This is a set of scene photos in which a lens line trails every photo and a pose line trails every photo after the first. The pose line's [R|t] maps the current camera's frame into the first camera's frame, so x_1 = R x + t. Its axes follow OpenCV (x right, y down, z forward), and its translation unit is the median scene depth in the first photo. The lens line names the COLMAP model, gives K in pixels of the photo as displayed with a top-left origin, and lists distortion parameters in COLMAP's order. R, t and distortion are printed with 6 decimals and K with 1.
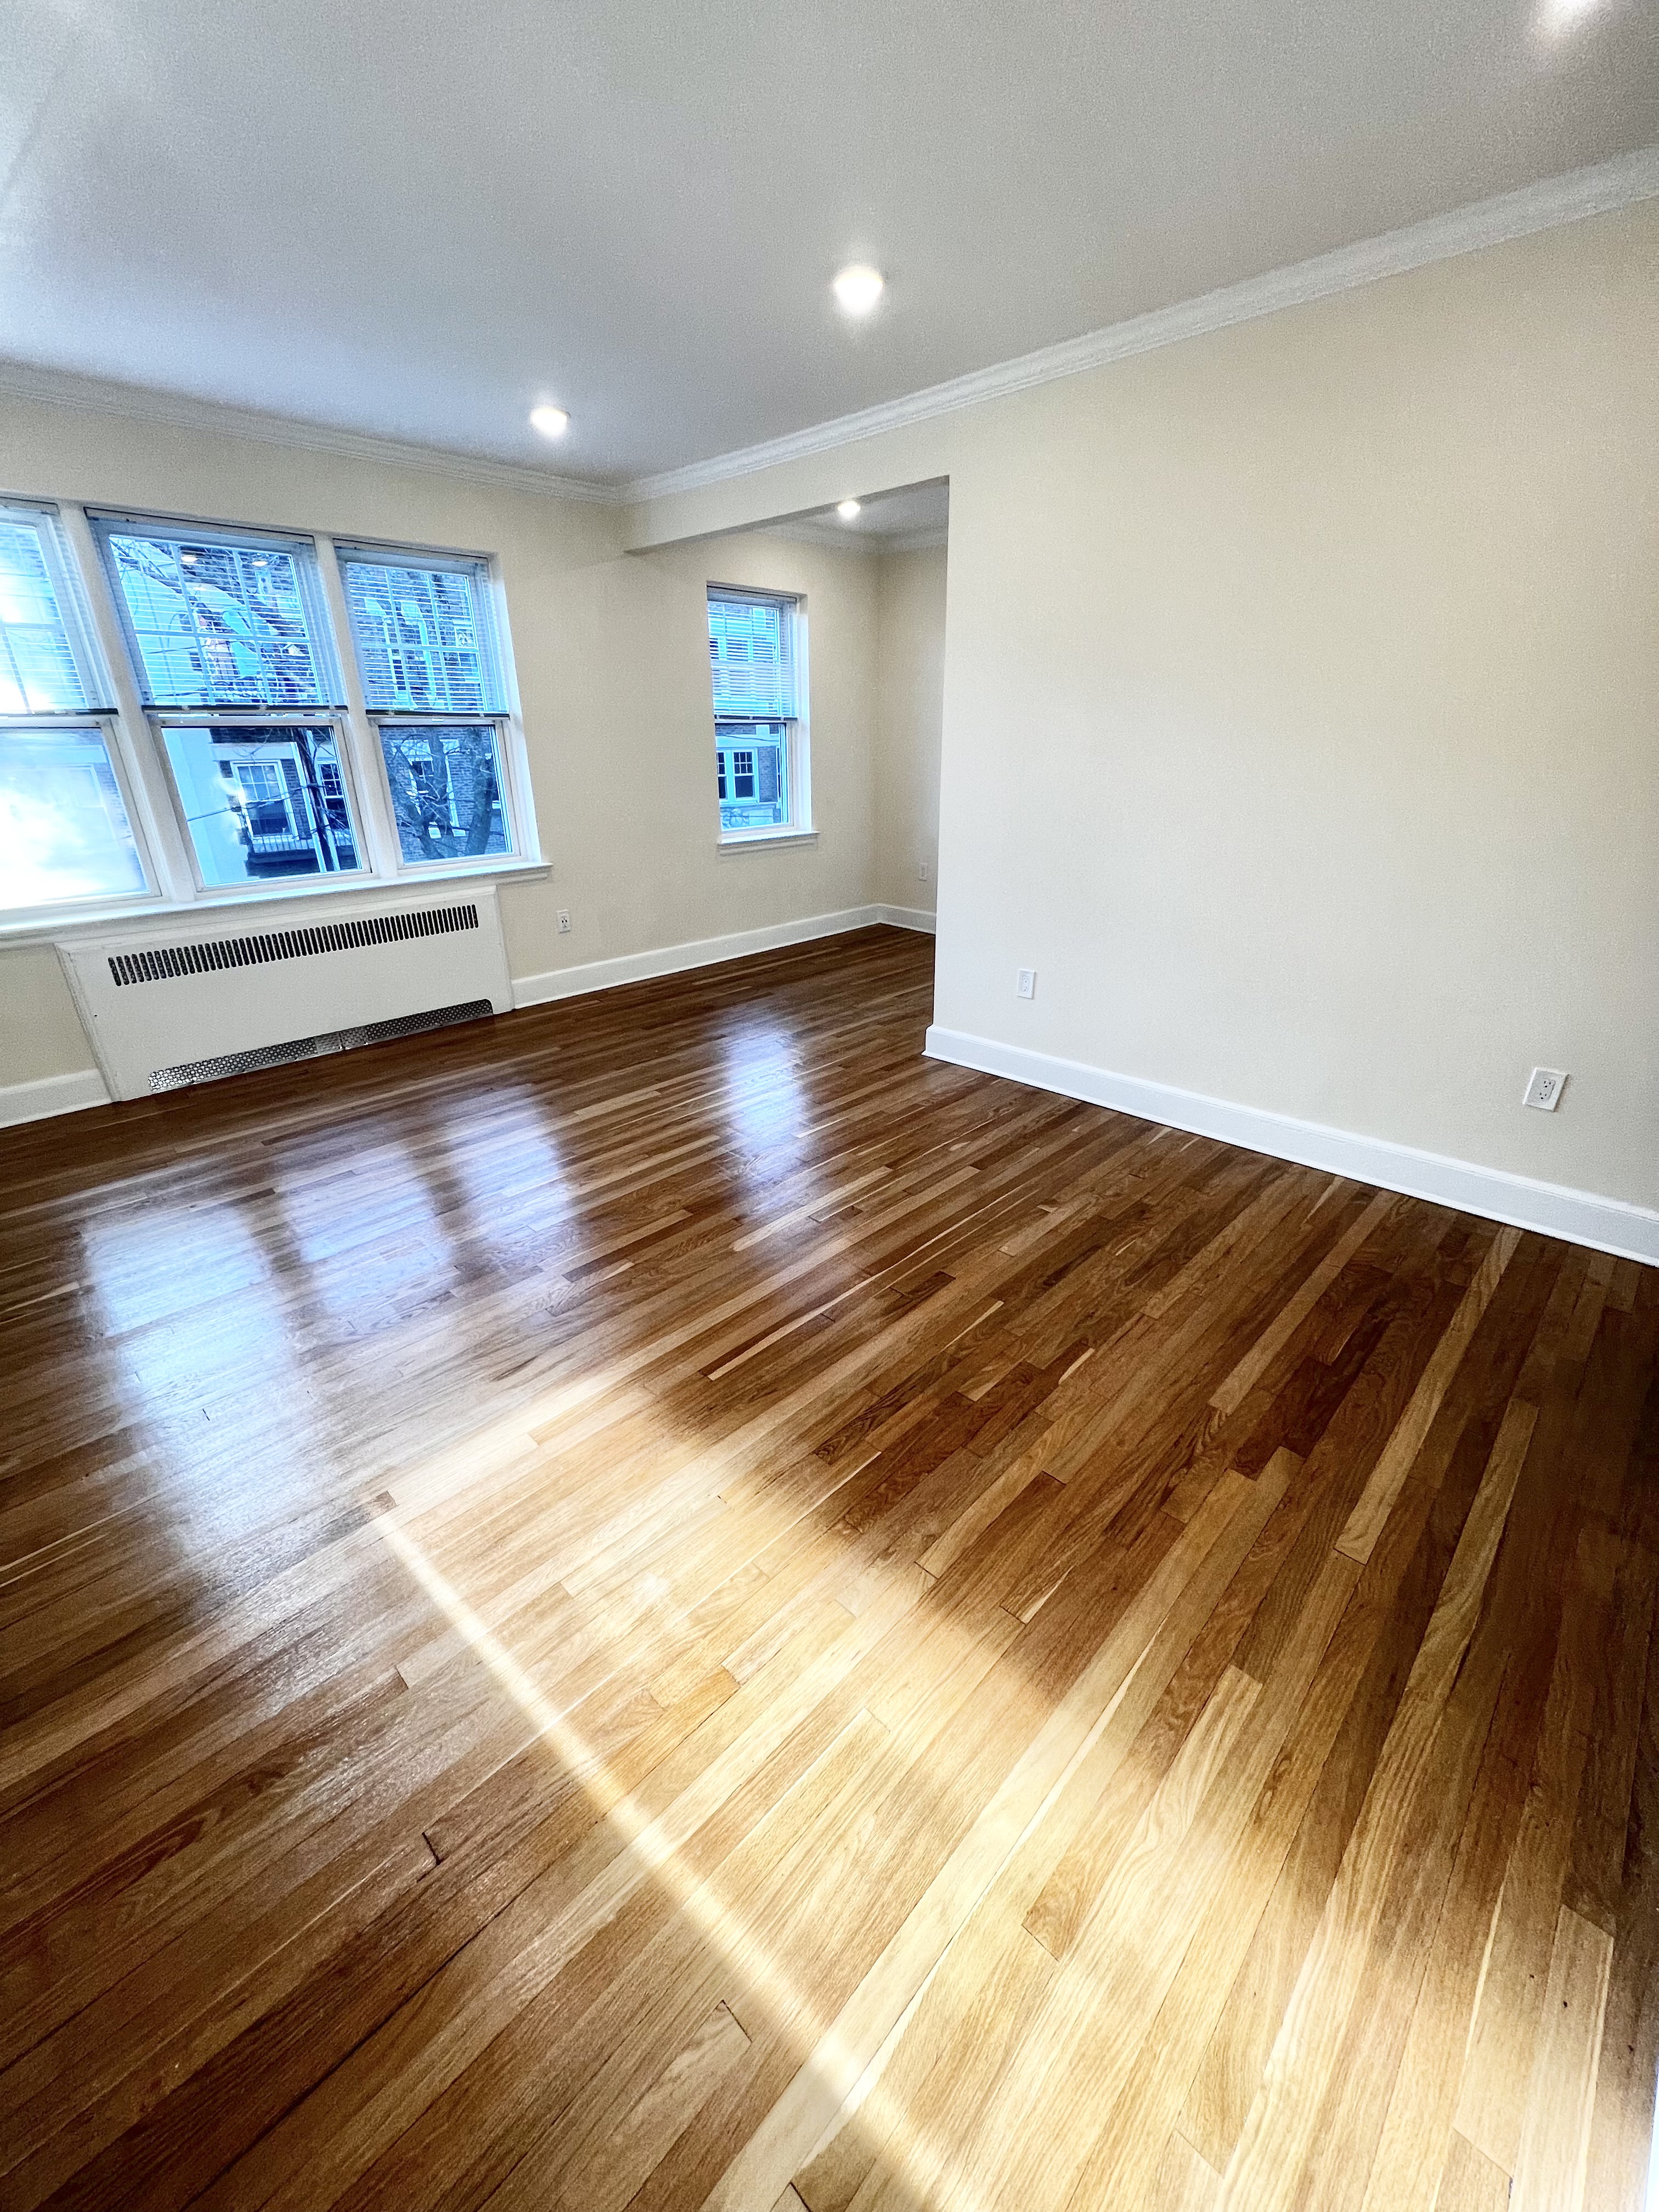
lens RADIAL K [[882.9, 0, 833.4], [0, 882.9, 1105.1], [0, 0, 1]] dist [-0.000348, -0.000047]
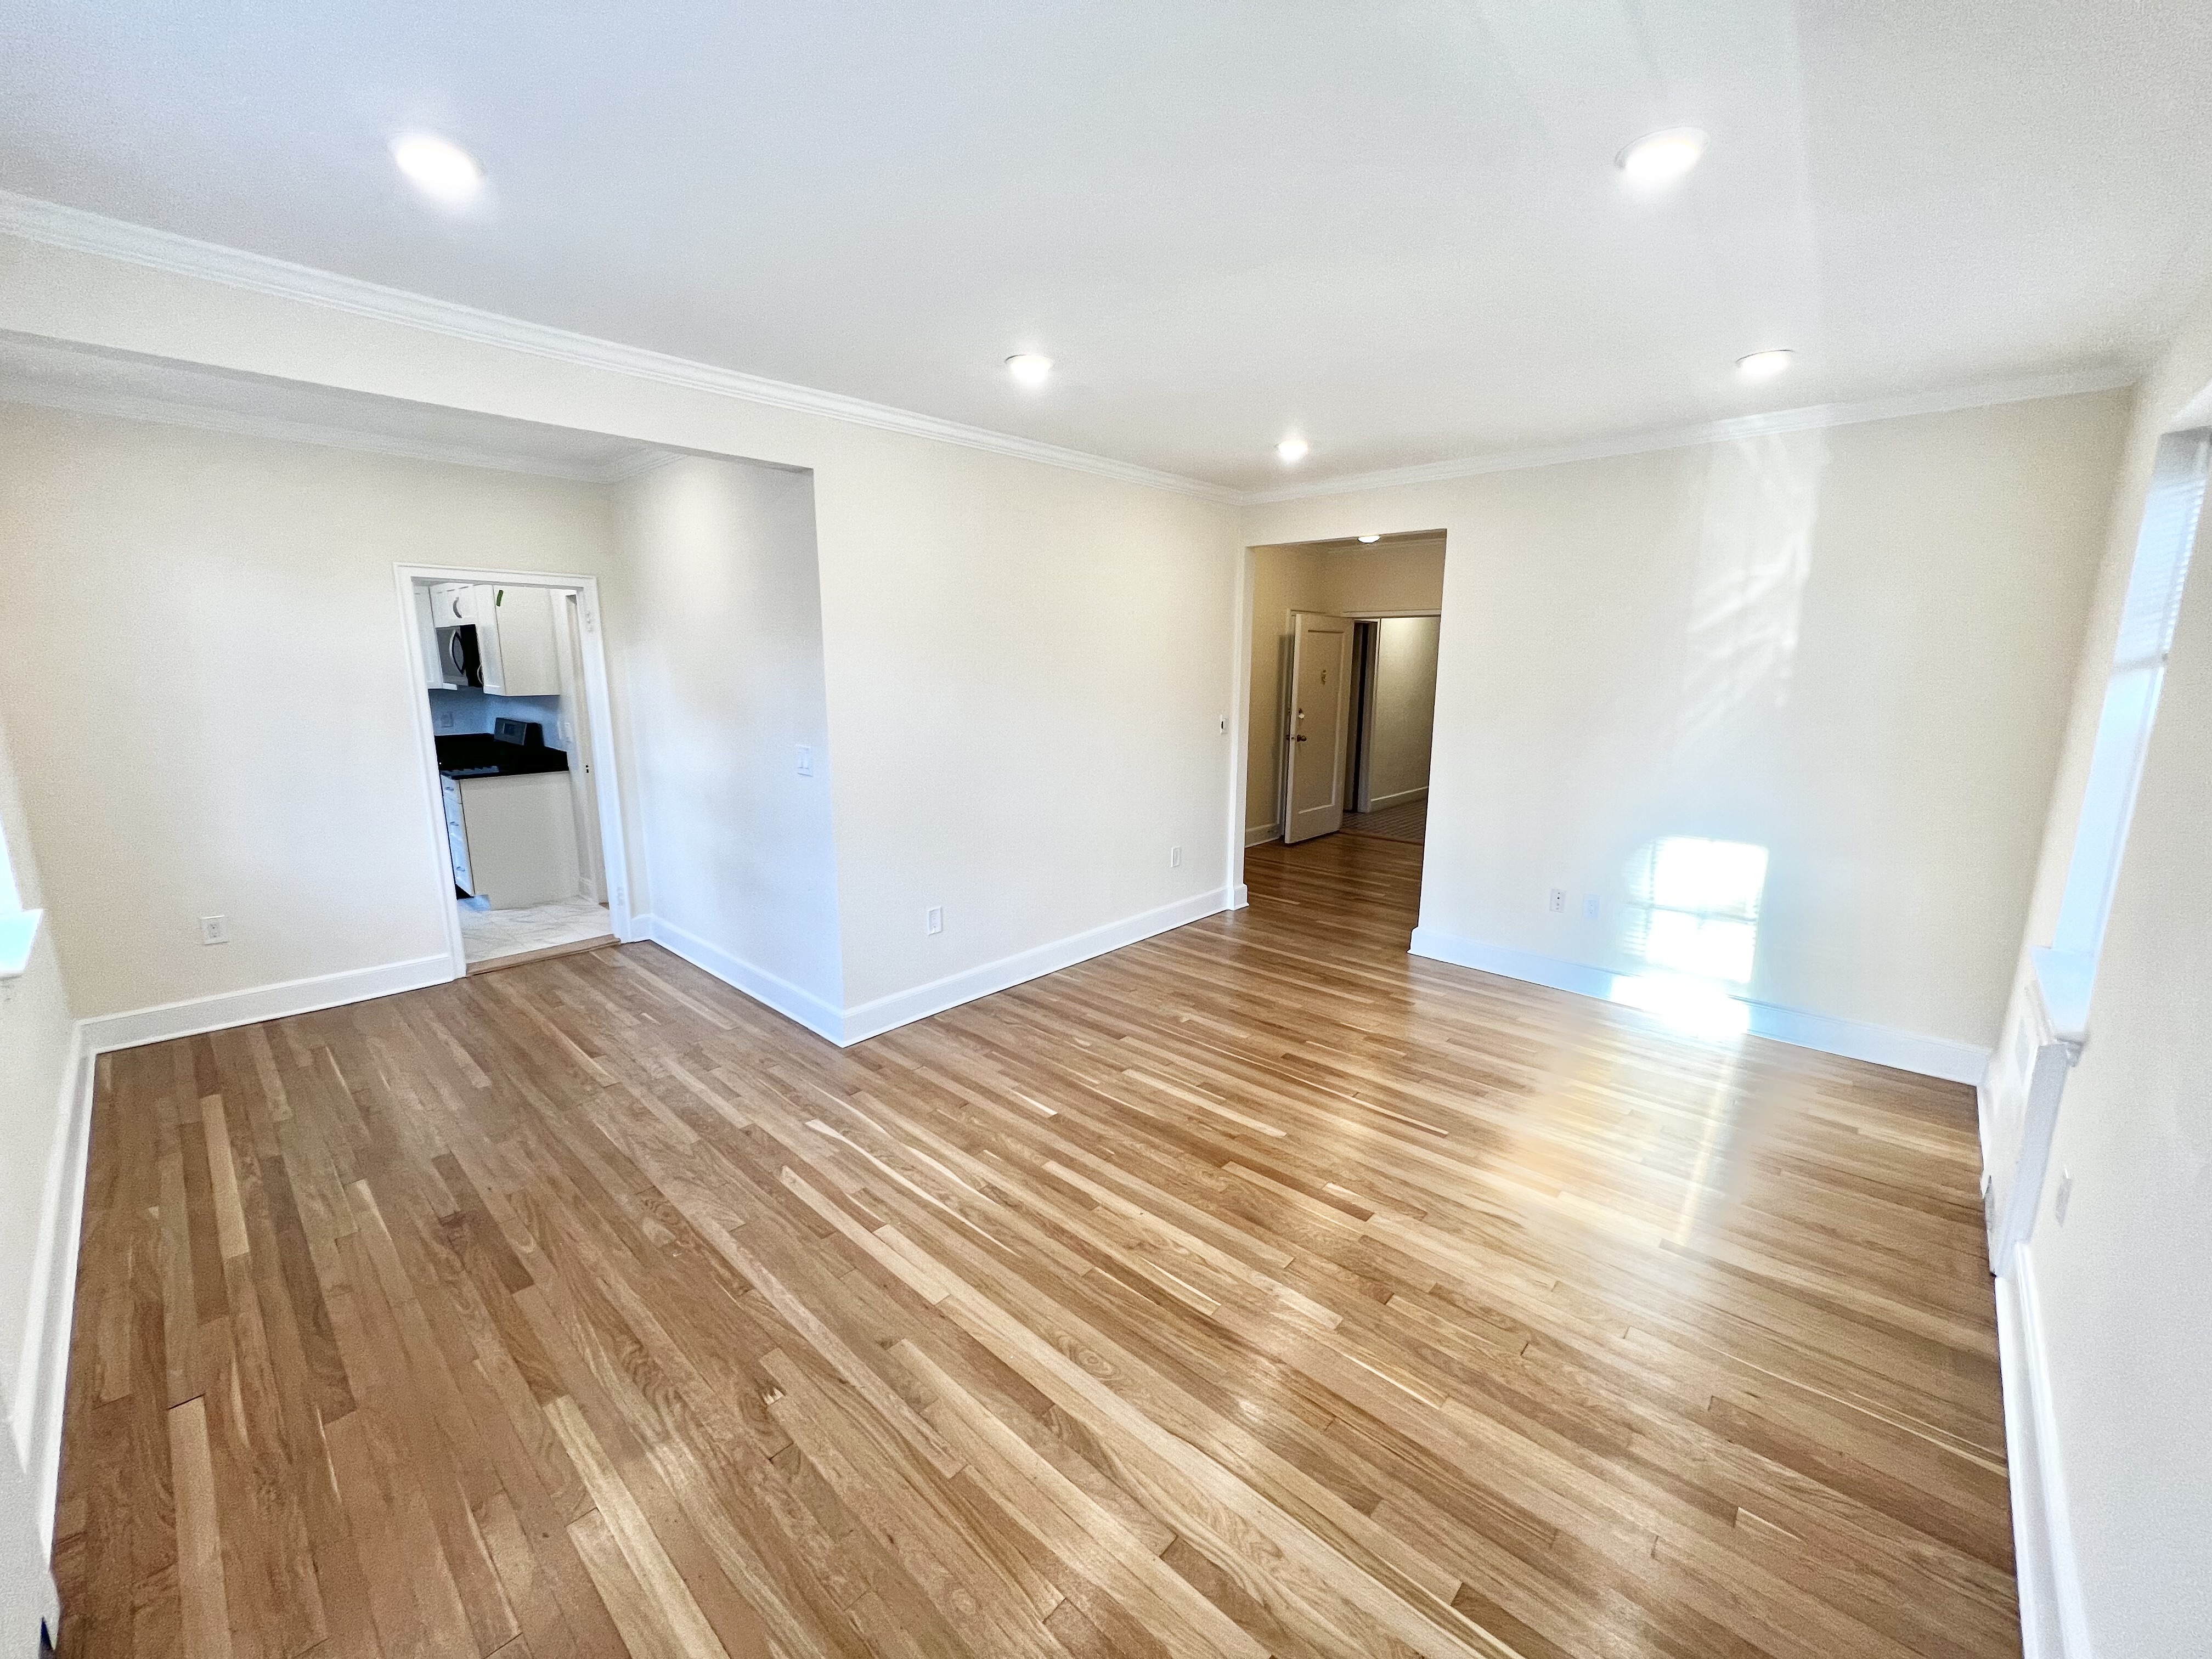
lens RADIAL K [[884.2, 0, 1104.0], [0, 884.2, 827.0], [0, 0, 1]] dist [-0.000539, 0.000018]
pose [[-0.026281, -0.178649, 0.983562, -1.070071], [0.389066, 0.904496, 0.174684, -0.451140], [-0.920835, 0.387261, 0.045735, 0.923513]]
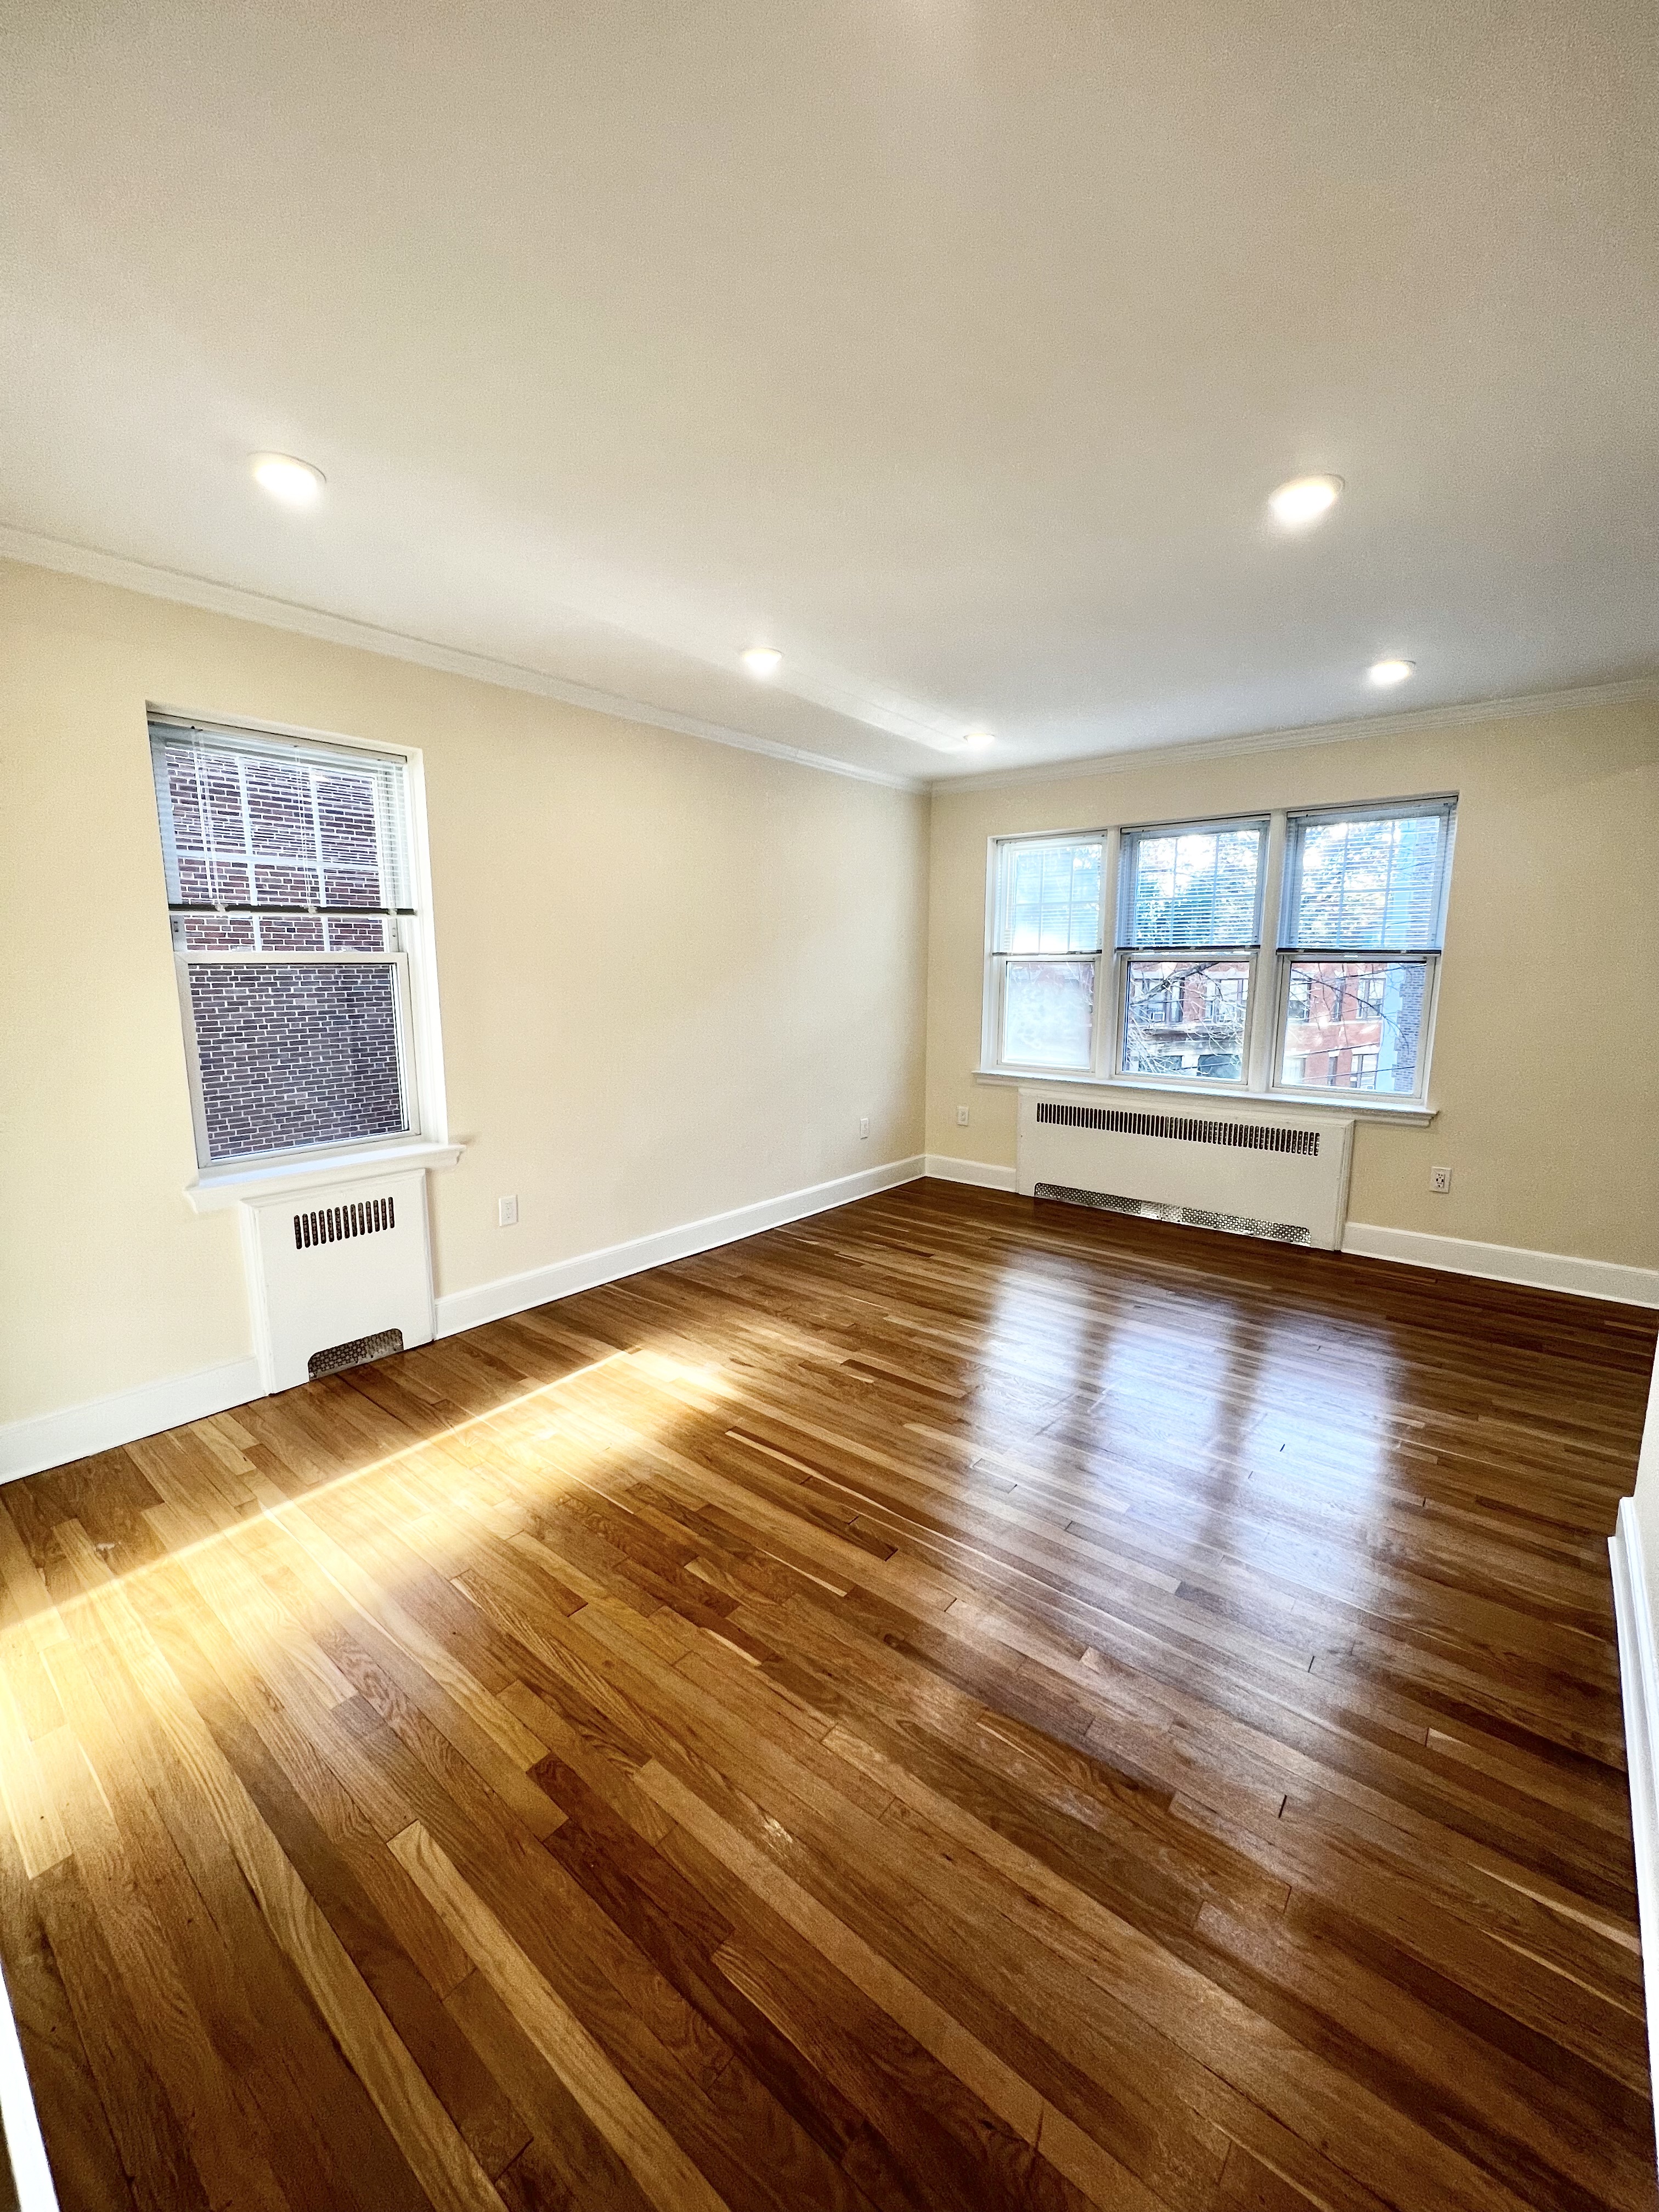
lens RADIAL K [[882.9, 0, 833.4], [0, 882.9, 1105.1], [0, 0, 1]] dist [-0.000348, -0.000047]
pose [[0.085276, 0.169841, -0.981775, 0.793455], [-0.393236, 0.911111, 0.123460, -0.262353], [0.915475, 0.375541, 0.144483, 0.567603]]
